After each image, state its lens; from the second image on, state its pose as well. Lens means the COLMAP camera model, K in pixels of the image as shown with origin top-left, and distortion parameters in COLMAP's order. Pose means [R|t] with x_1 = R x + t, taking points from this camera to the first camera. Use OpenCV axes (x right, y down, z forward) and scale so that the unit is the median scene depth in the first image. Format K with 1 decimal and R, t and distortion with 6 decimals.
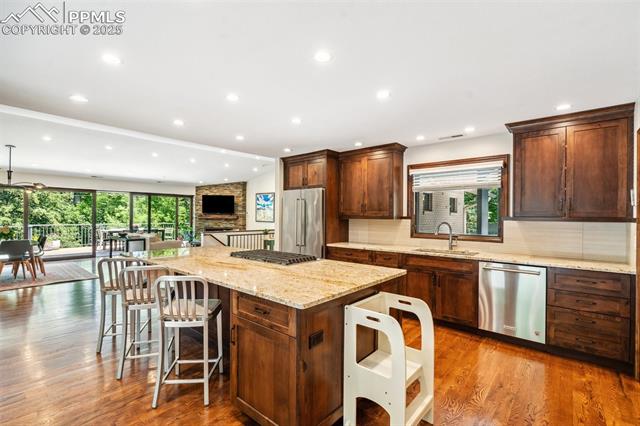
lens RADIAL K [[287.6, 0, 320.0], [0, 287.6, 213.0], [0, 0, 1]] dist [-0.007740, 0.000072]
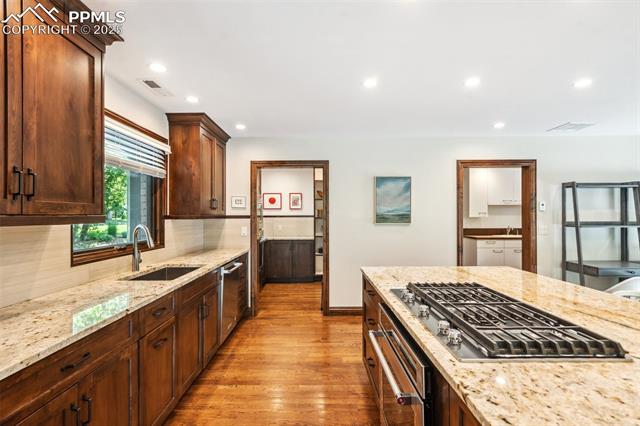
lens RADIAL K [[309.0, 0, 320.0], [0, 309.0, 213.0], [0, 0, 1]] dist [0.000584, 0.000067]
pose [[-0.649886, -0.004300, 0.760020, -0.103715], [-0.012614, 0.999907, -0.005129, 0.003113], [-0.759927, -0.012921, -0.649880, 0.419222]]
